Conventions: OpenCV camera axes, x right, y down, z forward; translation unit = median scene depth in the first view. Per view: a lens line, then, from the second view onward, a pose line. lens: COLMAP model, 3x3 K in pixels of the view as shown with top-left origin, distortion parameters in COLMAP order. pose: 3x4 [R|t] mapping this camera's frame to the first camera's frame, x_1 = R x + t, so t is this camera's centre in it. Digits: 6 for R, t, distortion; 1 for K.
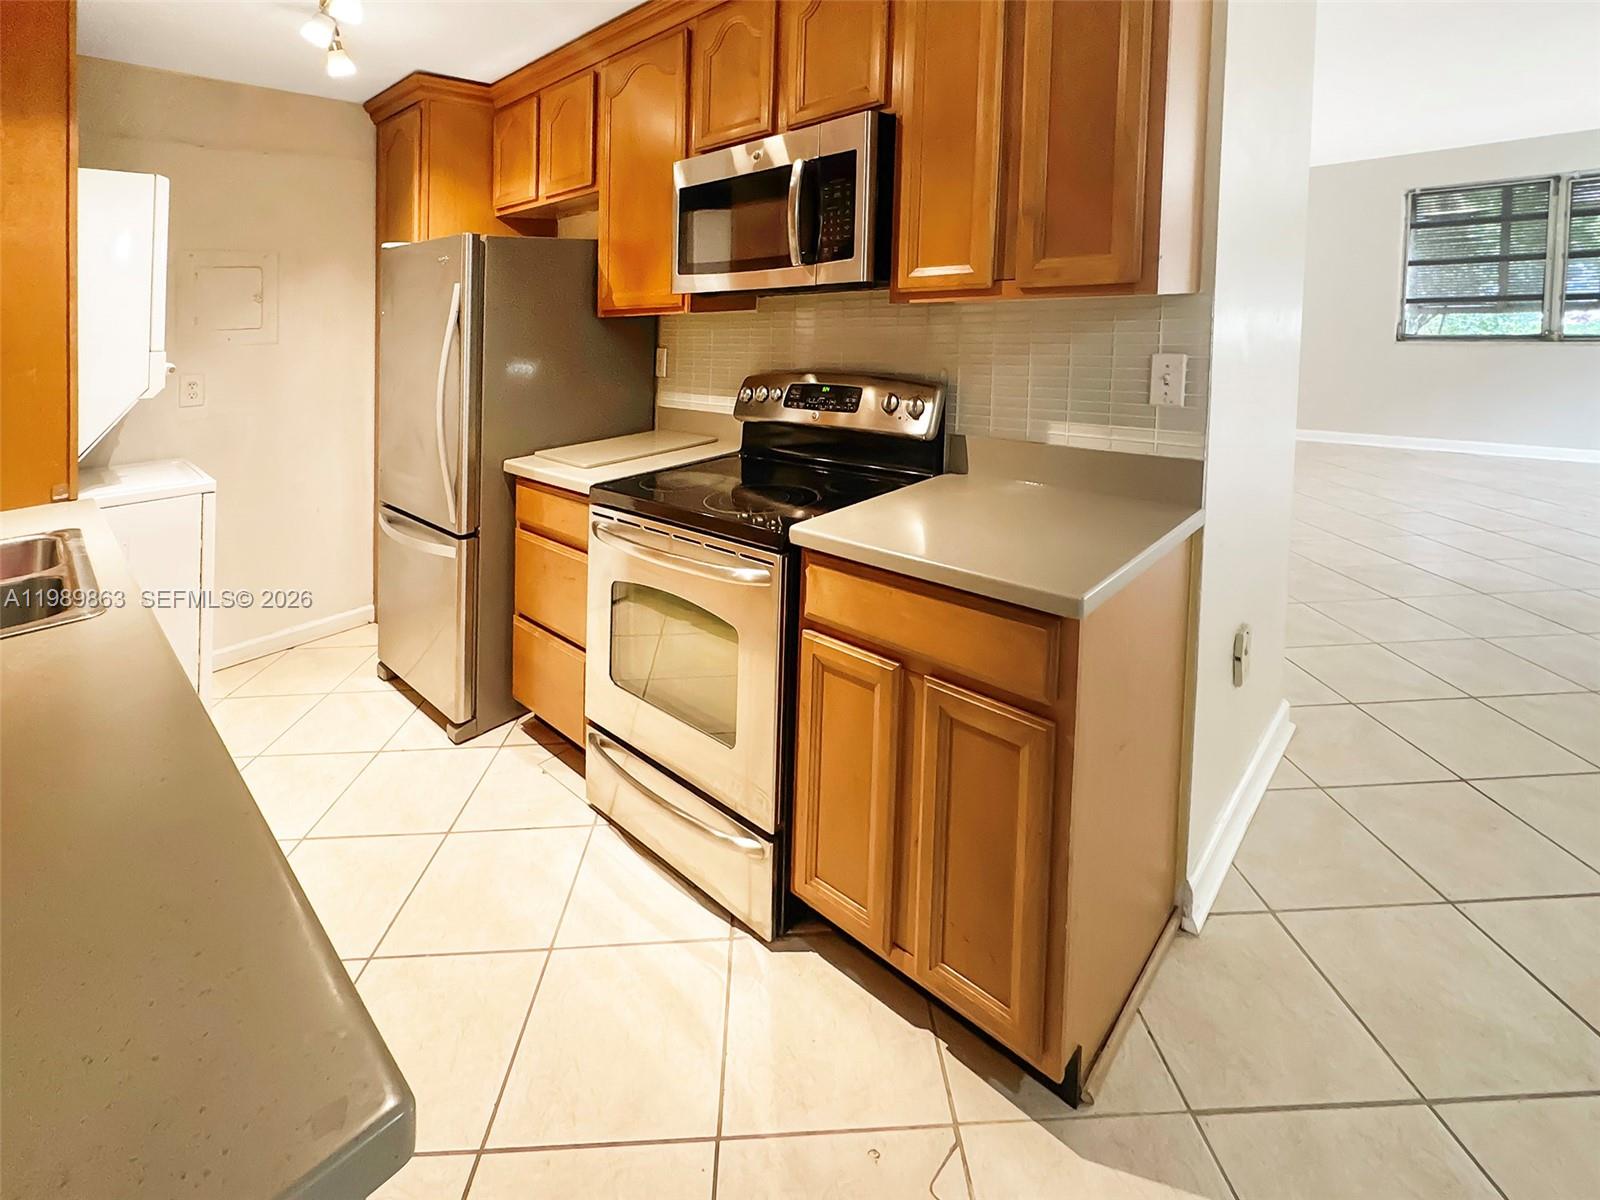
lens RADIAL K [[713.8, 0, 800.0], [0, 713.8, 600.0], [0, 0, 1]] dist [0.000036, -0.000081]
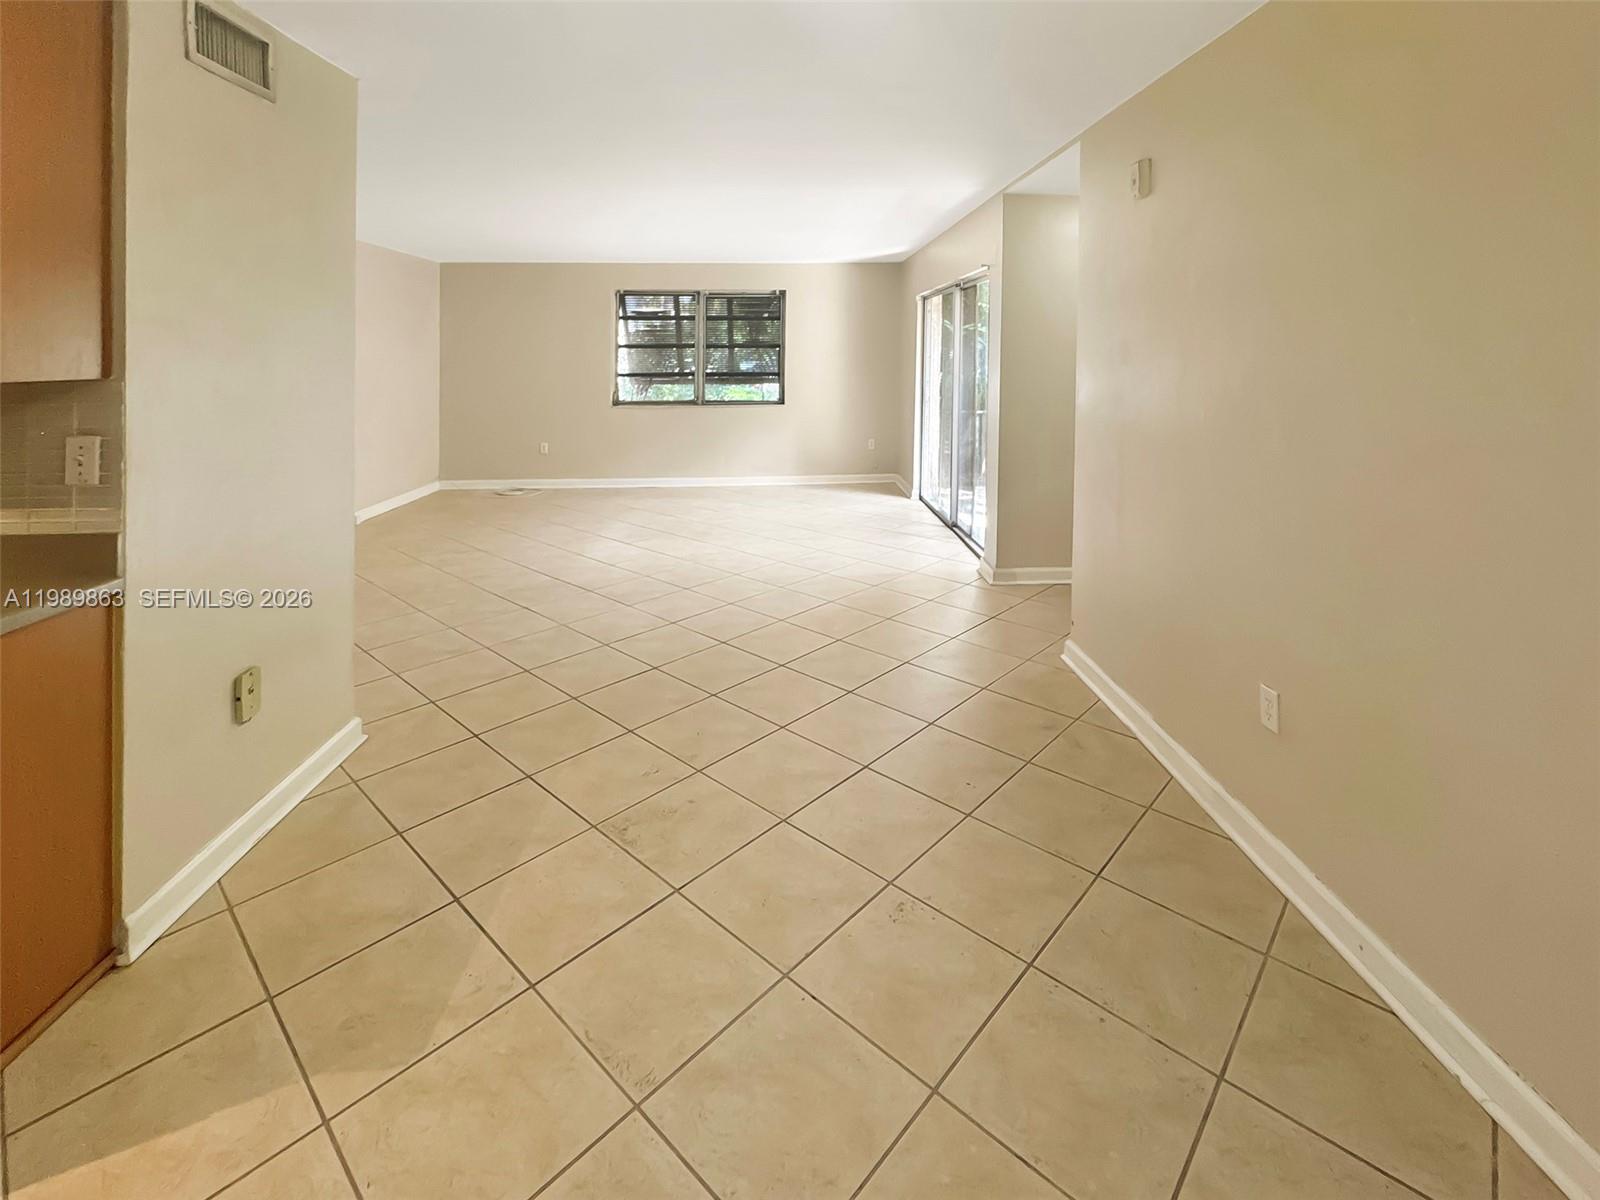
lens RADIAL K [[713.8, 0, 800.0], [0, 713.8, 600.0], [0, 0, 1]] dist [0.000036, -0.000081]
pose [[0.686806, -0.201168, 0.698448, 0.111867], [0.256323, 0.966235, 0.026246, 0.030681], [-0.680144, 0.161002, 0.715180, -0.100862]]
